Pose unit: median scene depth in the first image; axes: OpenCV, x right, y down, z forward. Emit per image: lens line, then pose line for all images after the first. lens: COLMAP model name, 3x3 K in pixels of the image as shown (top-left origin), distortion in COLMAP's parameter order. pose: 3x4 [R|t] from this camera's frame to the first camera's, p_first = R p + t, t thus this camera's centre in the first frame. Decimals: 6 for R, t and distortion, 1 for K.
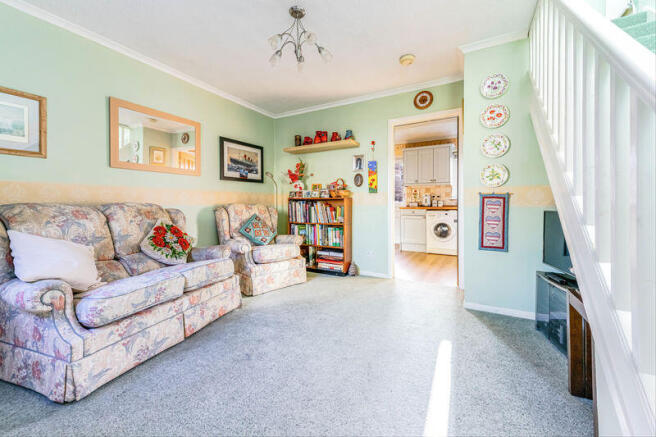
lens RADIAL K [[257.2, 0, 327.8], [0, 257.2, 202.6], [0, 0, 1]] dist [0.000063, -0.000003]
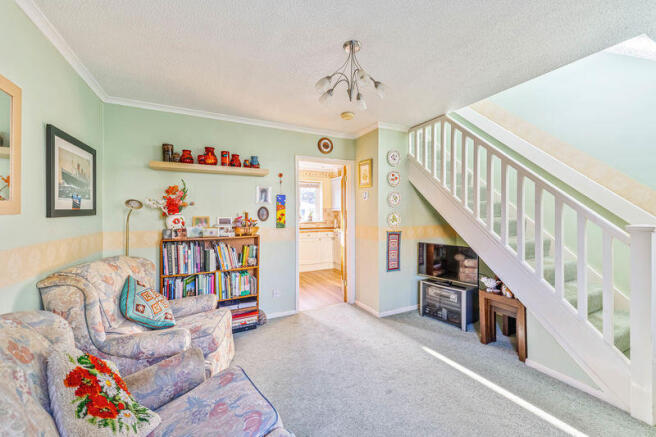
lens RADIAL K [[260.1, 0, 328.3], [0, 260.1, 209.3], [0, 0, 1]] dist [0.014690, 0.000000]
pose [[0.570918, 0.008070, 0.820967, -0.507531], [0.001855, 0.999936, -0.011120, -0.095311], [-0.821005, 0.007872, 0.570867, 0.304359]]
